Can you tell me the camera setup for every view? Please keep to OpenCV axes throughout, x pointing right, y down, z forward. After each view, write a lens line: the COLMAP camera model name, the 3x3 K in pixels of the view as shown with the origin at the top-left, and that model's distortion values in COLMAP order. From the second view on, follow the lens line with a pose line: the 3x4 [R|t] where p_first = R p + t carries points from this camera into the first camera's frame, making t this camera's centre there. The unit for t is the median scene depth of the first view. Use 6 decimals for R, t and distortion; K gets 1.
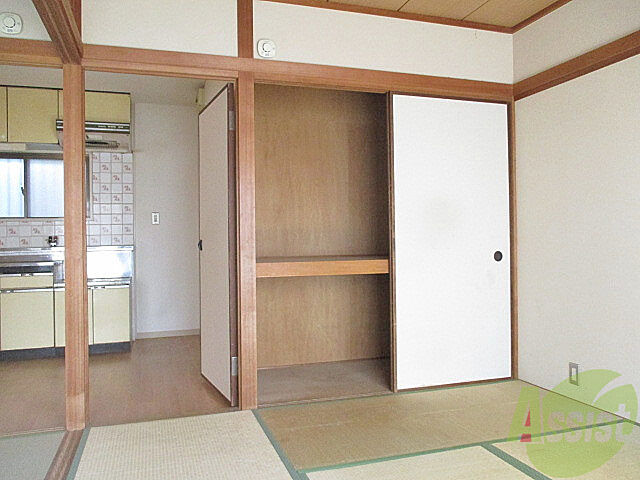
lens RADIAL K [[522.8, 0, 316.7], [0, 522.8, 241.4], [0, 0, 1]] dist [-0.014378, 0.006221]
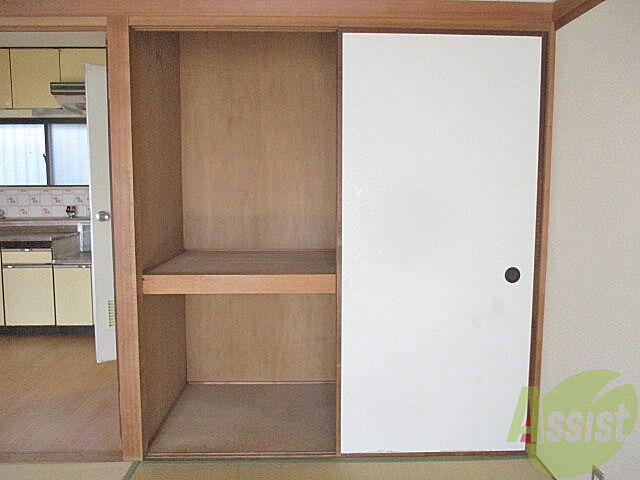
lens RADIAL K [[522.8, 0, 321.1], [0, 522.8, 238.4], [0, 0, 1]] dist [-0.014378, 0.006221]
pose [[0.959720, 0.042947, -0.277656, 0.226607], [-0.014405, 0.994470, 0.104029, -0.063488], [0.280589, -0.095839, 0.955031, 0.233995]]
